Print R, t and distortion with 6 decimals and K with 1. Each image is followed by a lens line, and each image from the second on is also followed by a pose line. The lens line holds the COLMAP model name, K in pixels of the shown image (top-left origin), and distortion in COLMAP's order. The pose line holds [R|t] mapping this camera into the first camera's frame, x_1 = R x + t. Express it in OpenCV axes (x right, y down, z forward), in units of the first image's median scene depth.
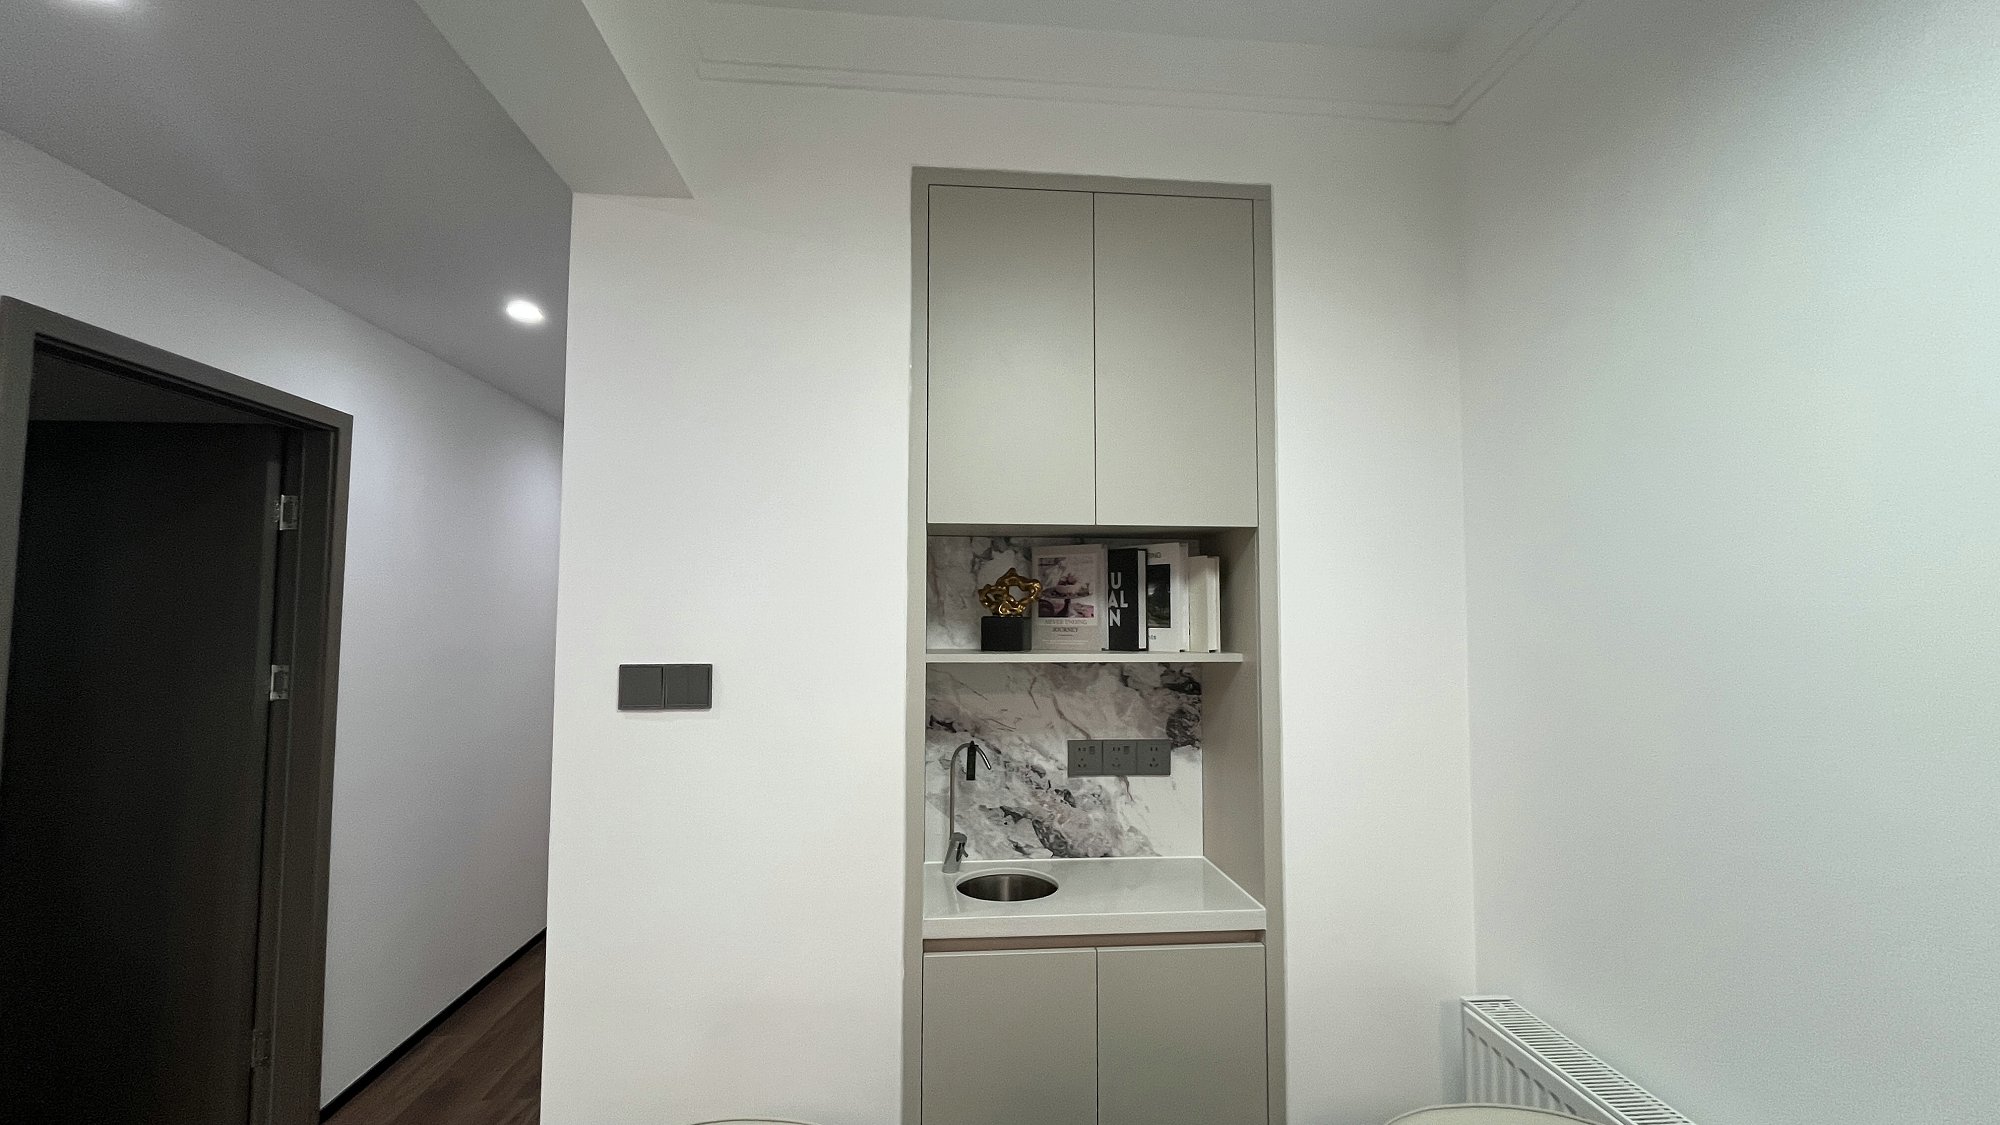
lens RADIAL K [[805.4, 0, 1003.7], [0, 805.4, 567.8], [0, 0, 1]] dist [0.000114, -0.000359]
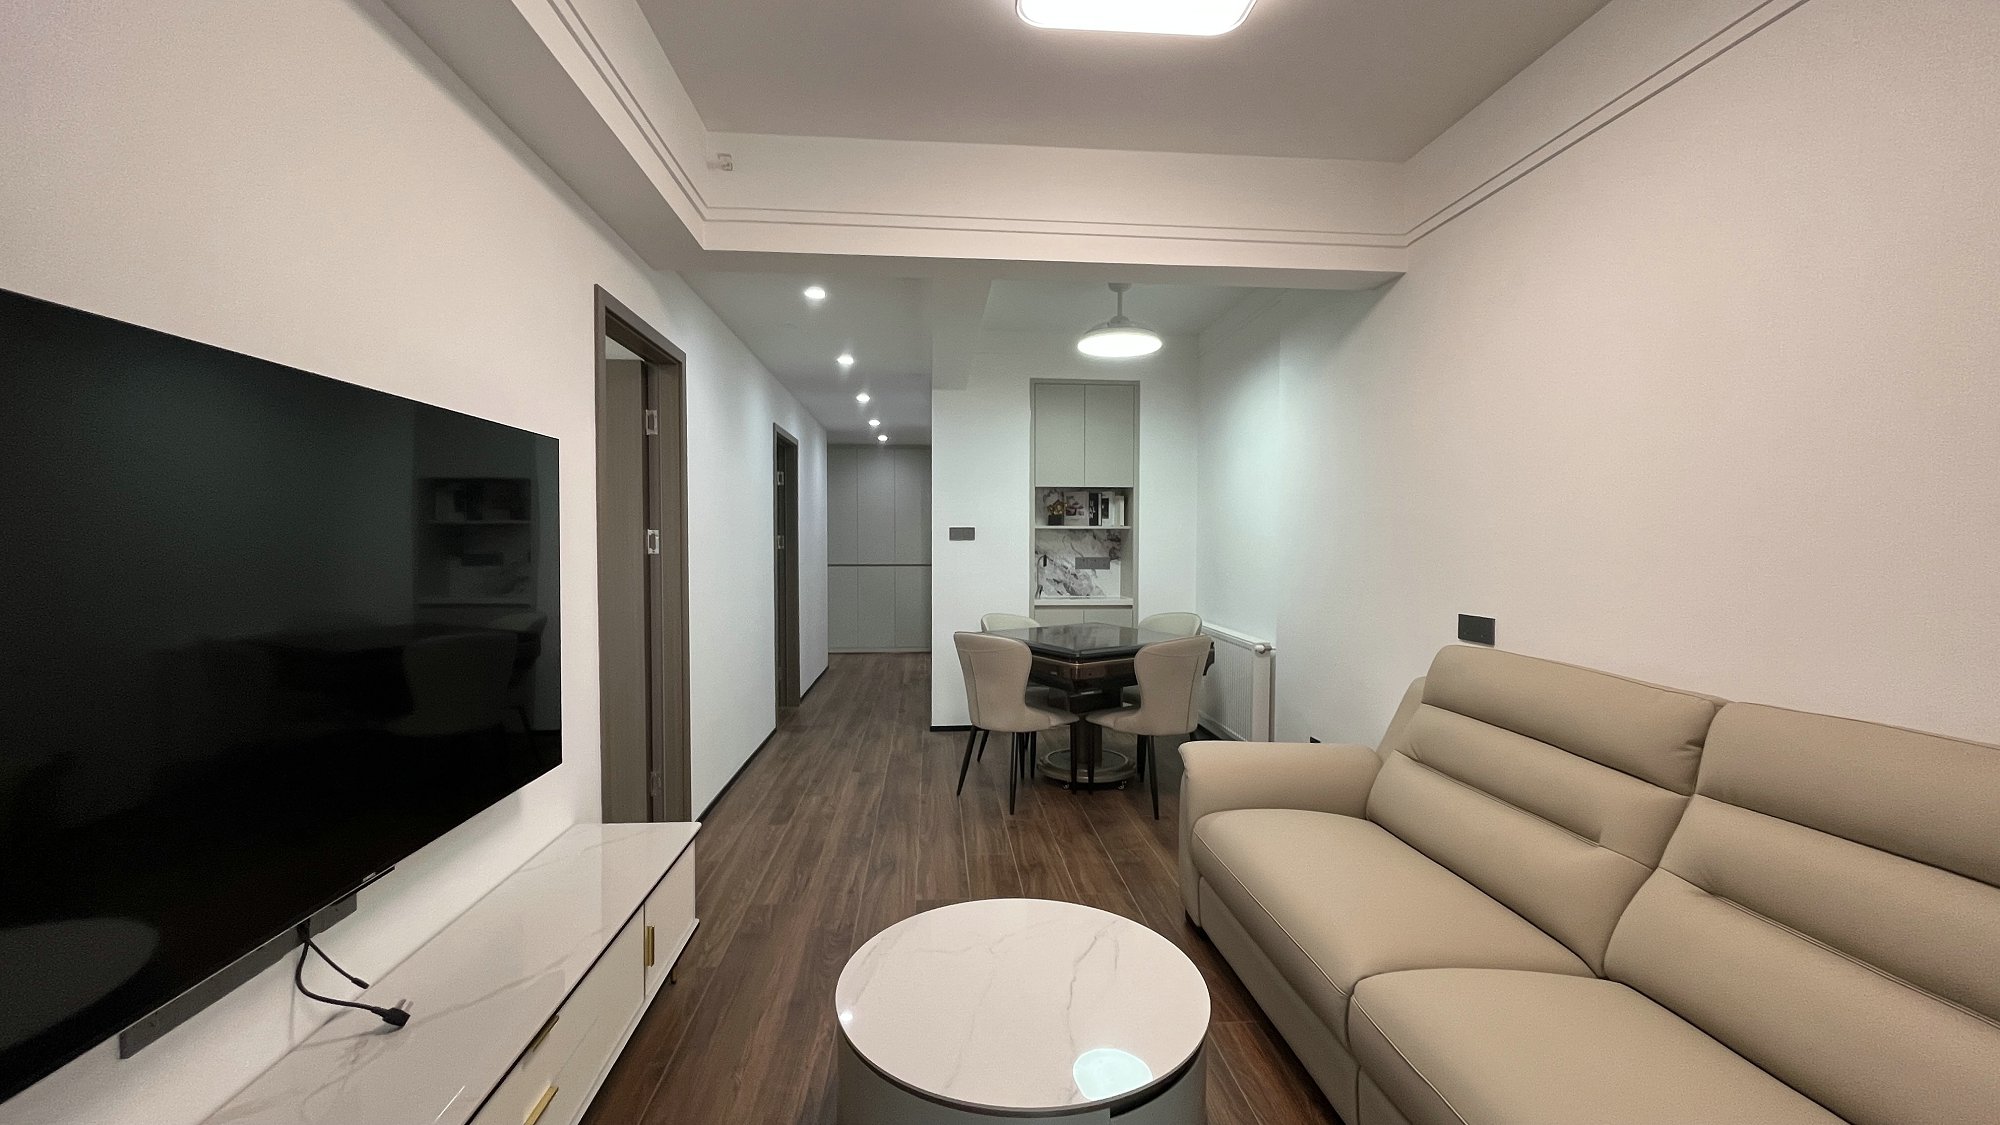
lens RADIAL K [[805.4, 0, 996.8], [0, 805.4, 549.3], [0, 0, 1]] dist [0.000114, -0.000359]
pose [[1.000000, -0.000152, 0.000976, -0.227982], [0.000088, 0.997864, 0.065333, -0.010902], [-0.000984, -0.065332, 0.997863, -2.102589]]
